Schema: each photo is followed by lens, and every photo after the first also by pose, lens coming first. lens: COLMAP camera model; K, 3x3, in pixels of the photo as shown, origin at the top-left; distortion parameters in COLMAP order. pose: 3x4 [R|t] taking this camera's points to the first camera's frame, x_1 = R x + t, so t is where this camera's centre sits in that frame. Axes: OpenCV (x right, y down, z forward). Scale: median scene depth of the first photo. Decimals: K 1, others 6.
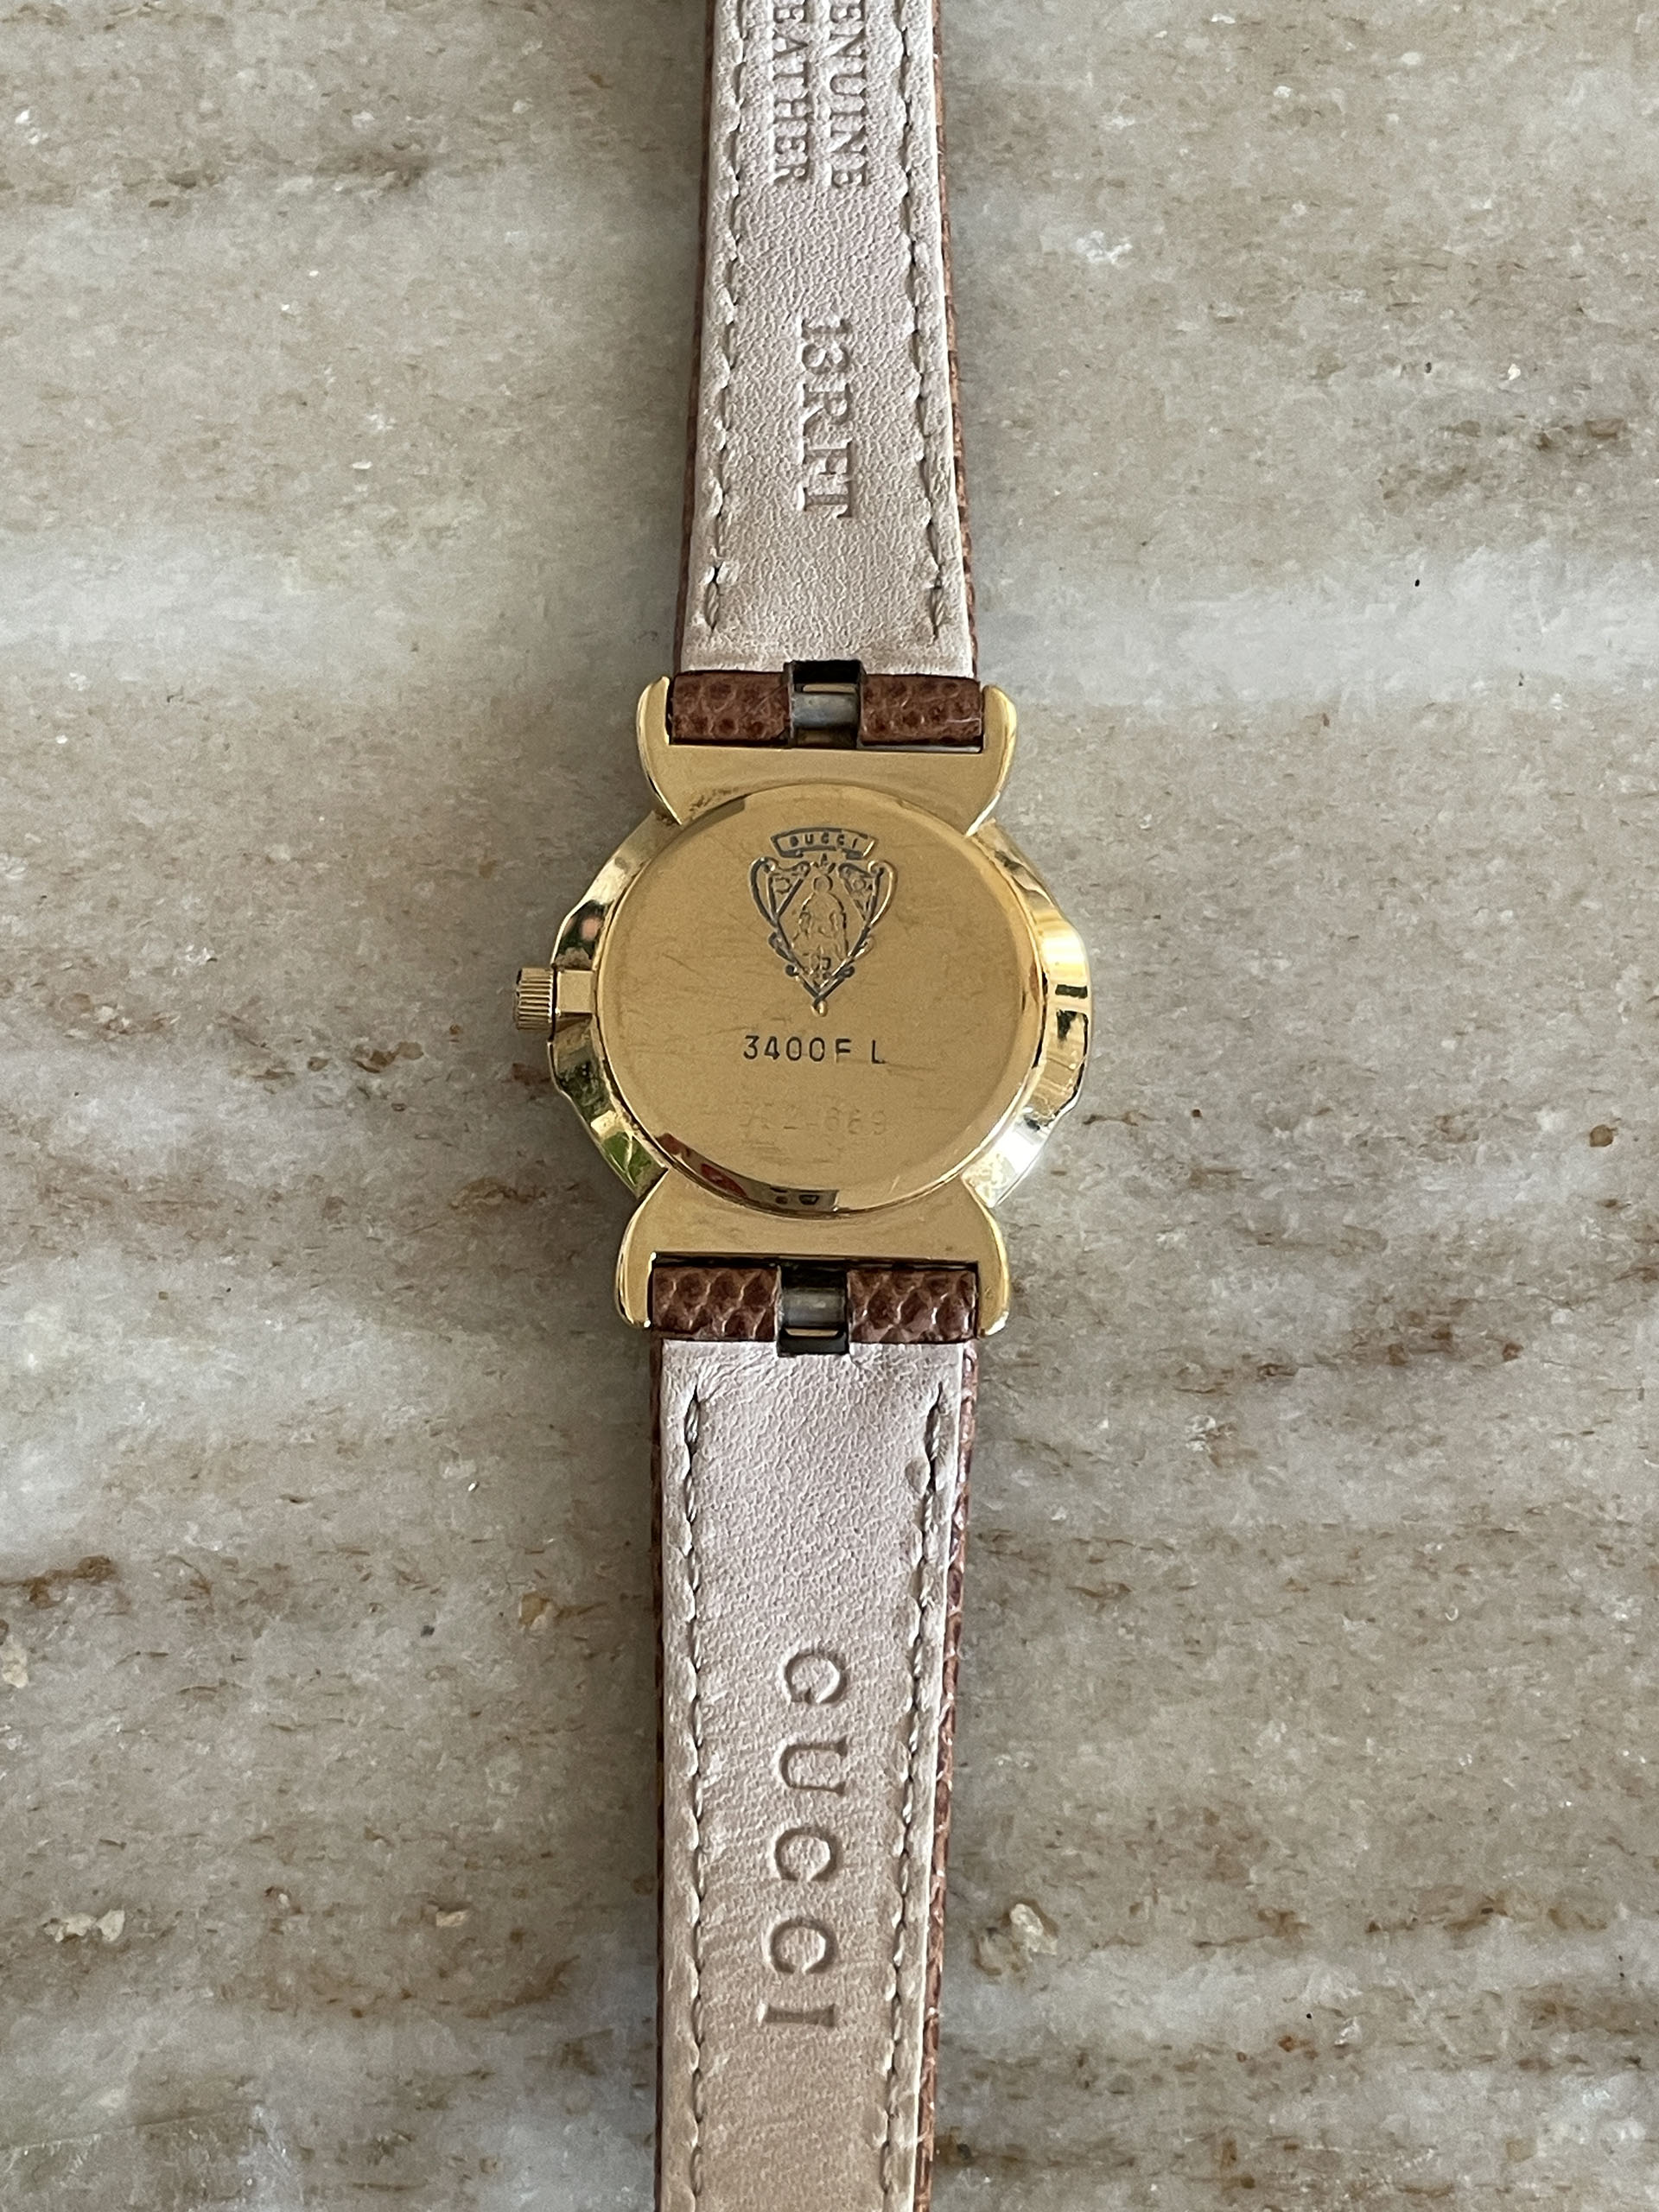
lens RADIAL K [[3298.4, 0, 829.5], [0, 3298.4, 1106.0], [0, 0, 1]] dist [0.163805, -0.621573]
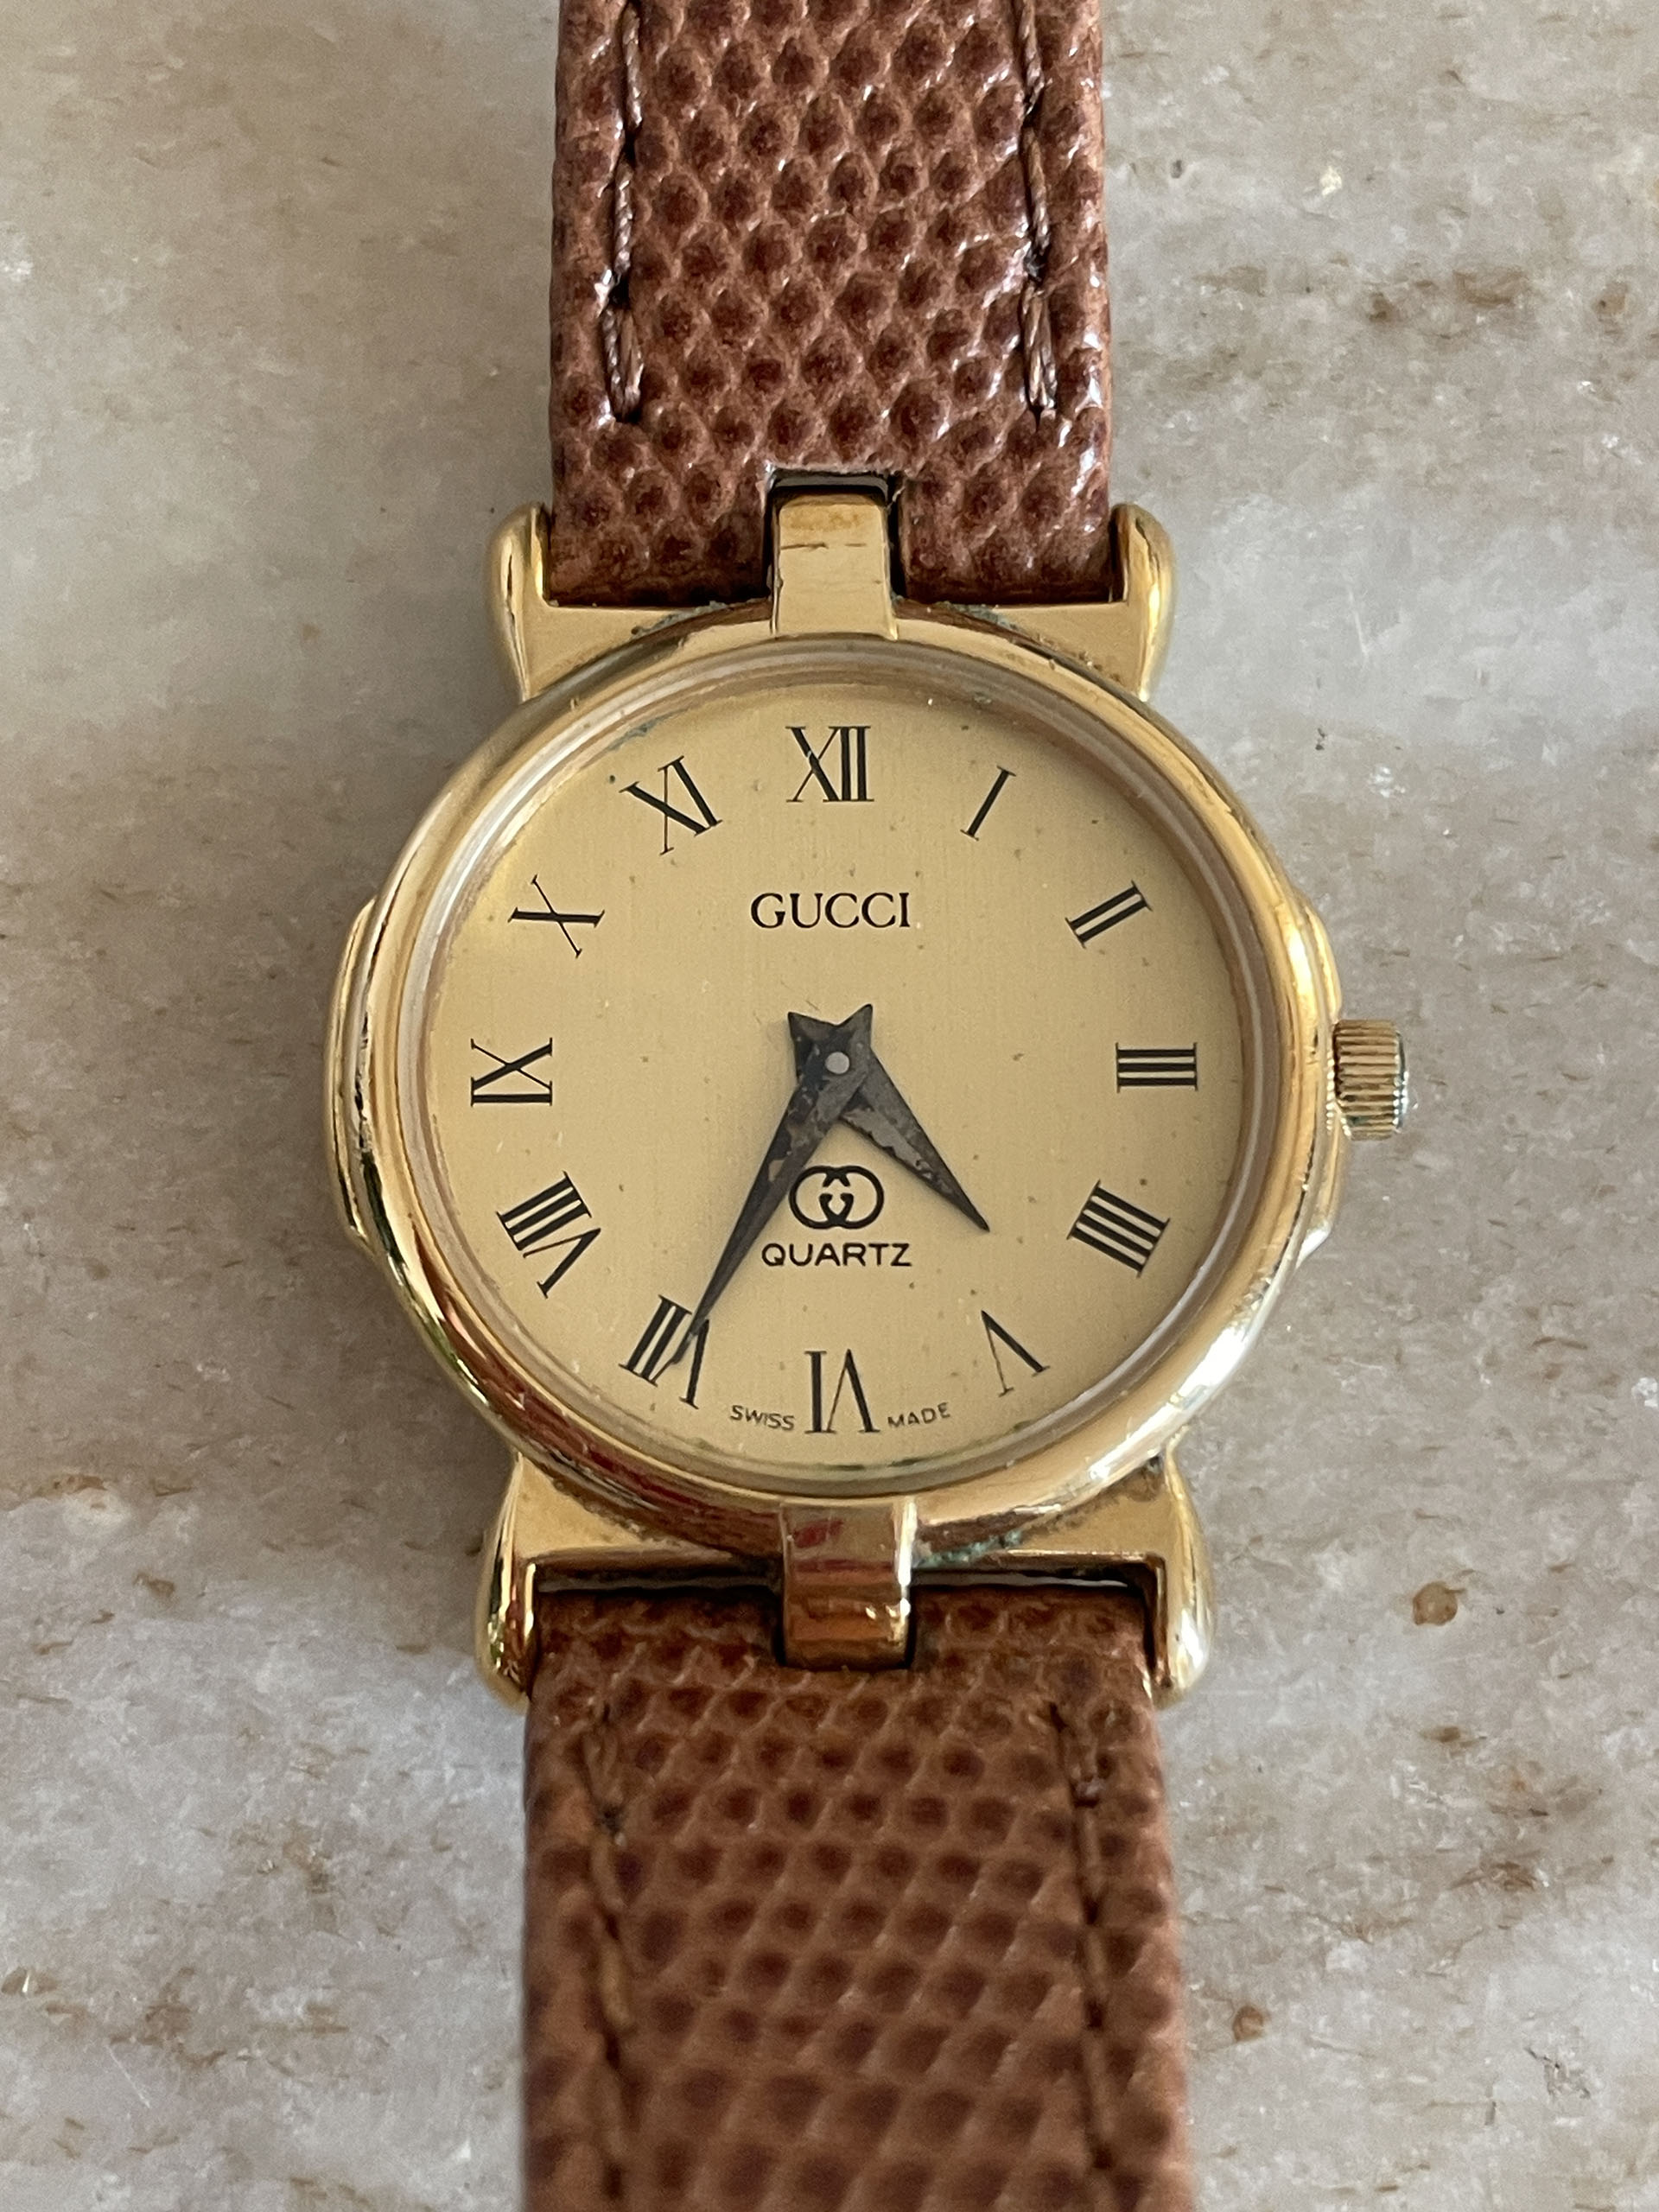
lens RADIAL K [[3430.1, 0, 829.5], [0, 3430.1, 1106.0], [0, 0, 1]] dist [0.171670, -0.744702]
pose [[0.999598, 0.028079, 0.004039, 0.132259], [-0.028094, 0.999599, 0.003570, -0.070676], [-0.003937, -0.003682, 0.999985, 0.451746]]
